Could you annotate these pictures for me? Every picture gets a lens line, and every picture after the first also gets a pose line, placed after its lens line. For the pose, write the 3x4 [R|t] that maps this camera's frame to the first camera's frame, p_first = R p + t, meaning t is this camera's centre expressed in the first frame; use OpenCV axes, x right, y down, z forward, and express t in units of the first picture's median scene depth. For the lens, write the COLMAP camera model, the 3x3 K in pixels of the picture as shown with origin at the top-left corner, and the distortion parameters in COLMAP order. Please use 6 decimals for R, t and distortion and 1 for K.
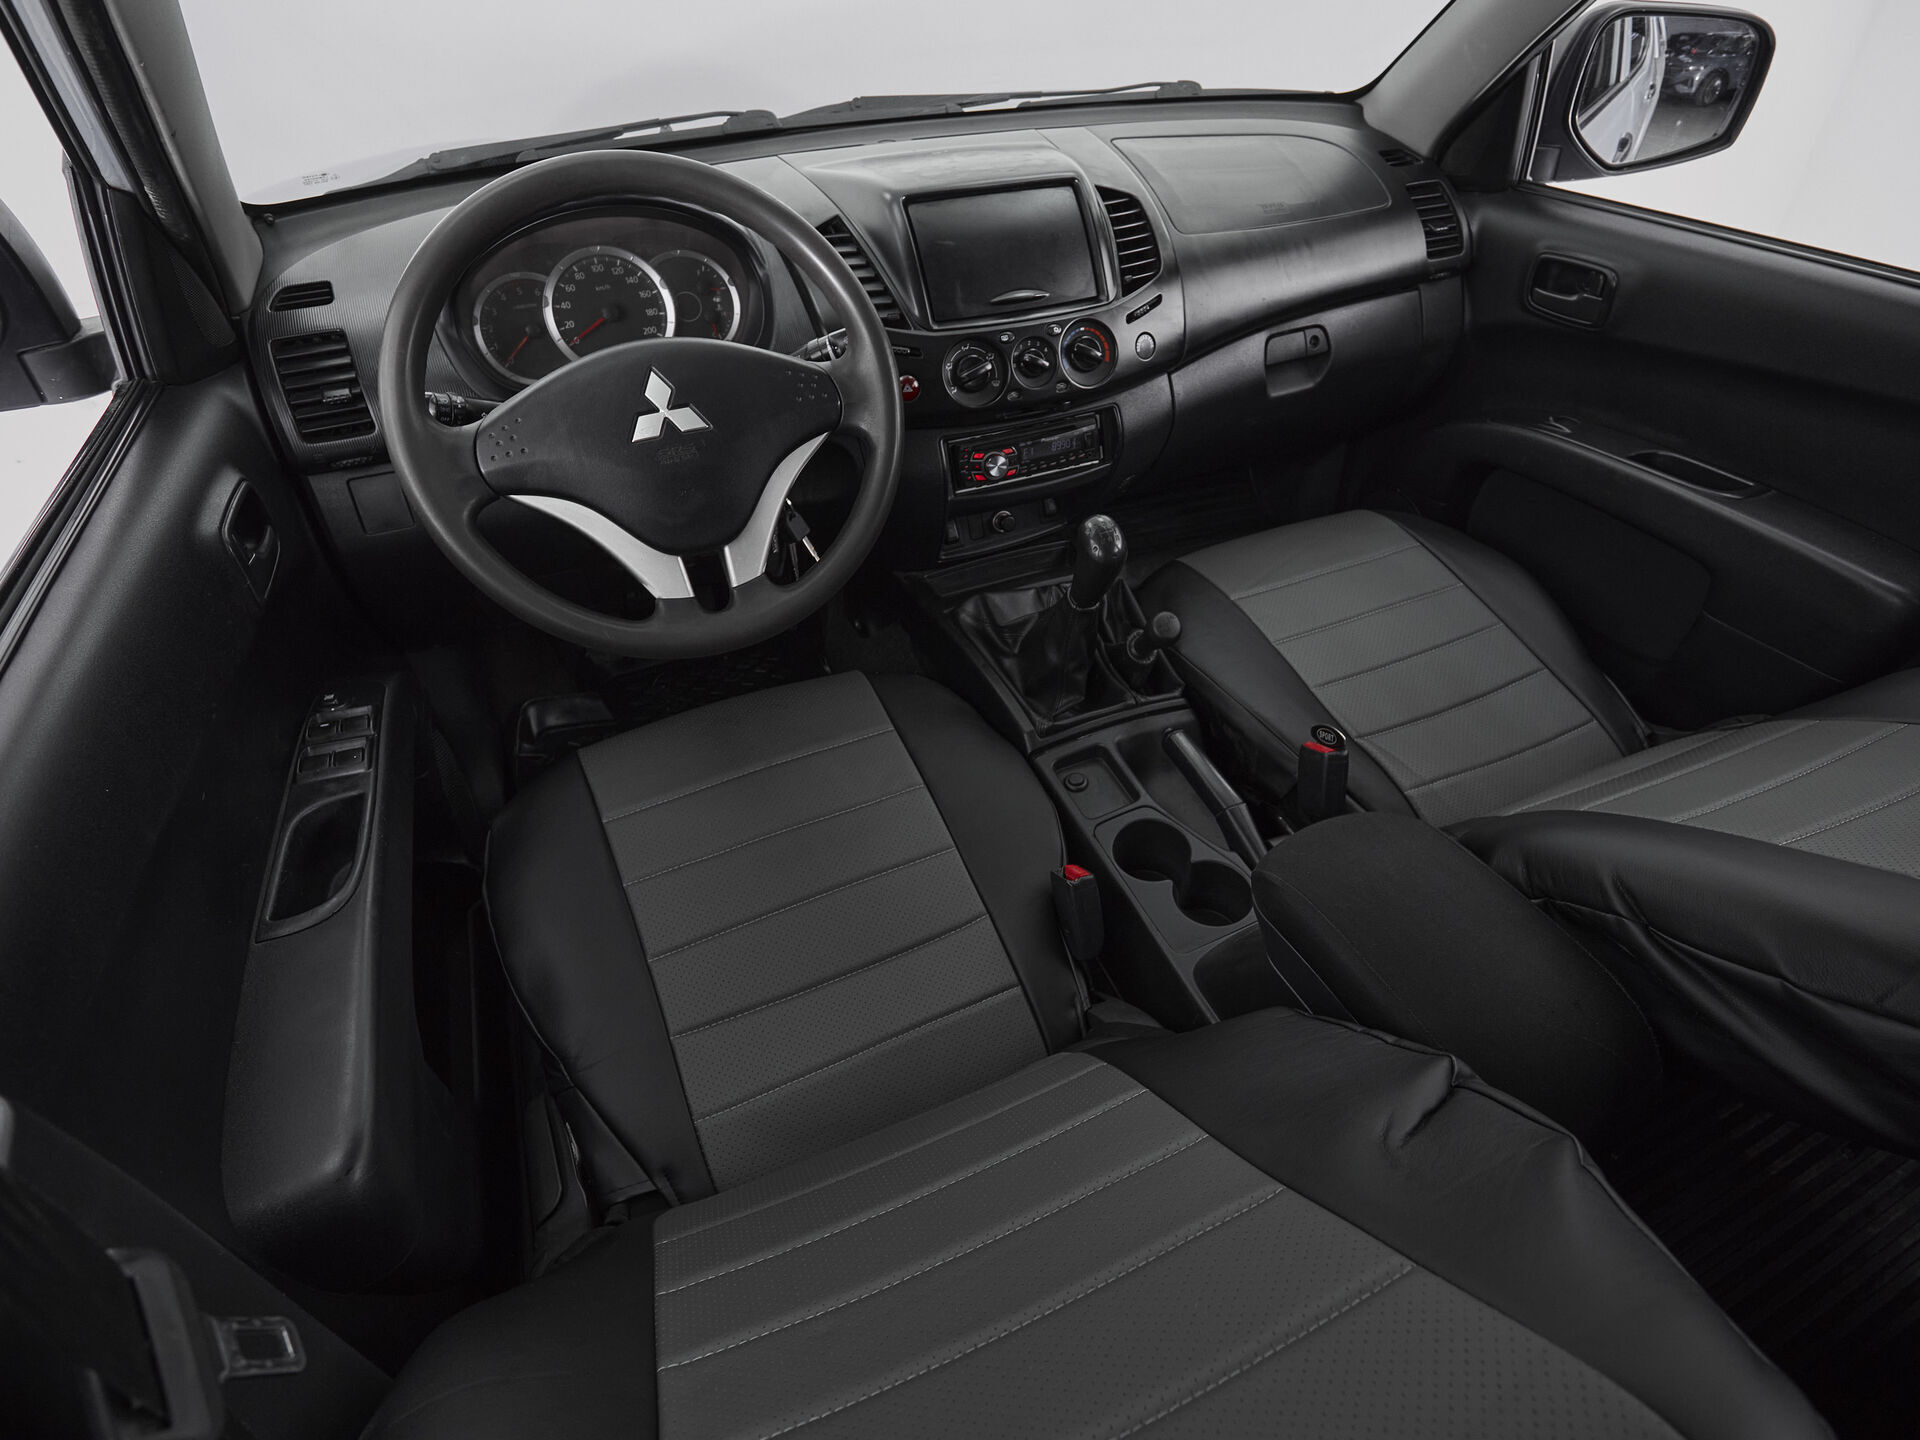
lens RADIAL K [[1043.9, 0, 1015.6], [0, 1043.9, 721.2], [0, 0, 1]] dist [-0.002484, -0.001348]
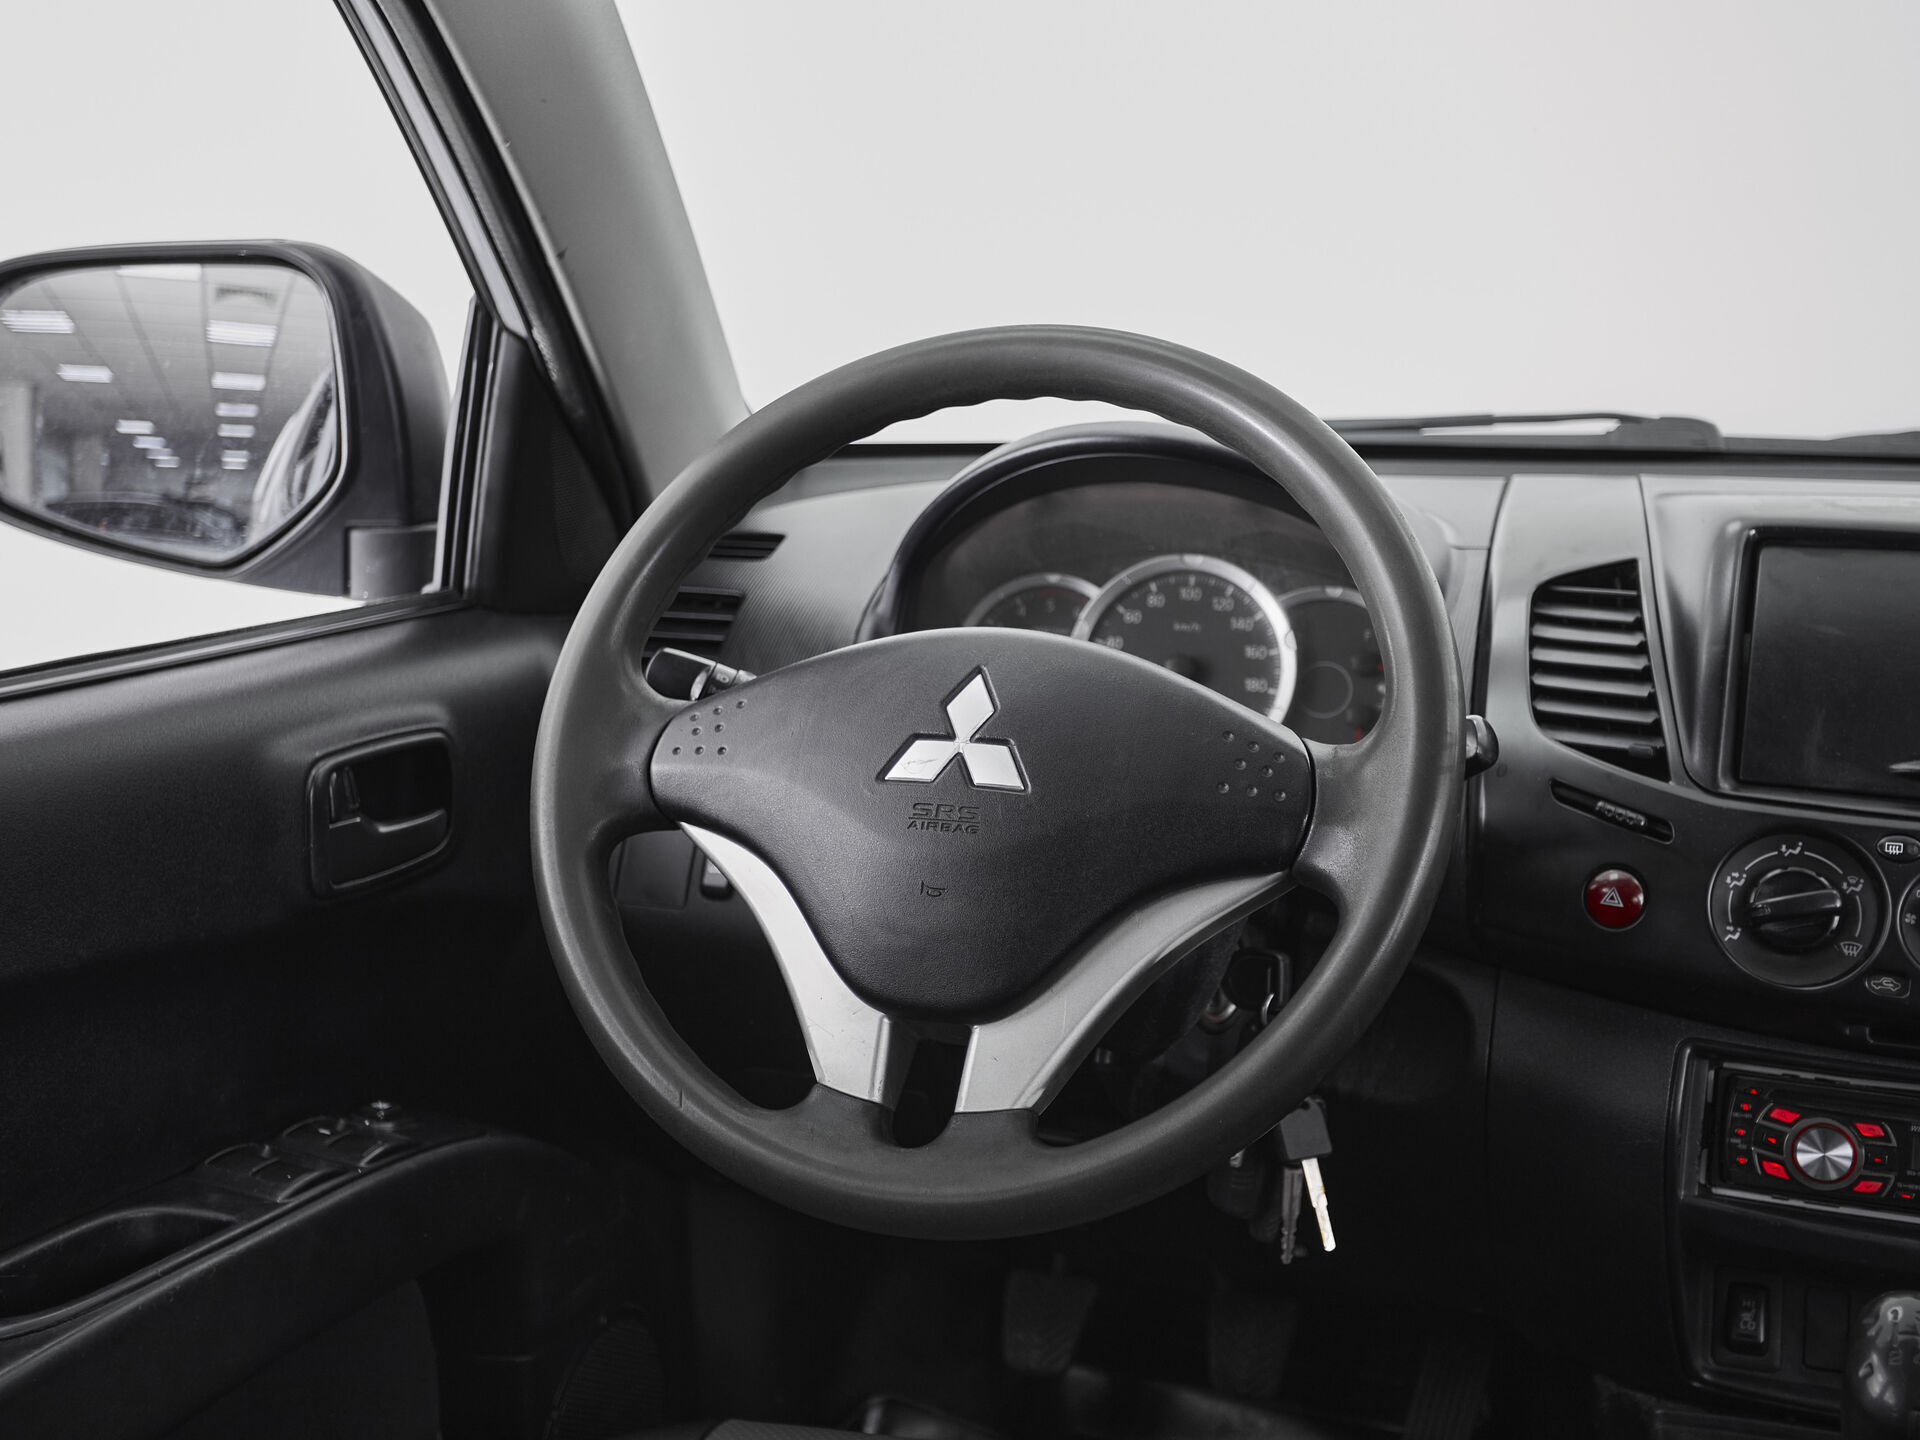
lens RADIAL K [[2313.9, 0, 960.0], [0, 2313.9, 720.0], [0, 0, 1]] dist [0.007424, 0.168944]
pose [[0.716232, 0.154413, -0.680564, 0.312481], [-0.457675, 0.840135, -0.291043, 0.018763], [0.526825, 0.519932, 0.672403, 0.162348]]
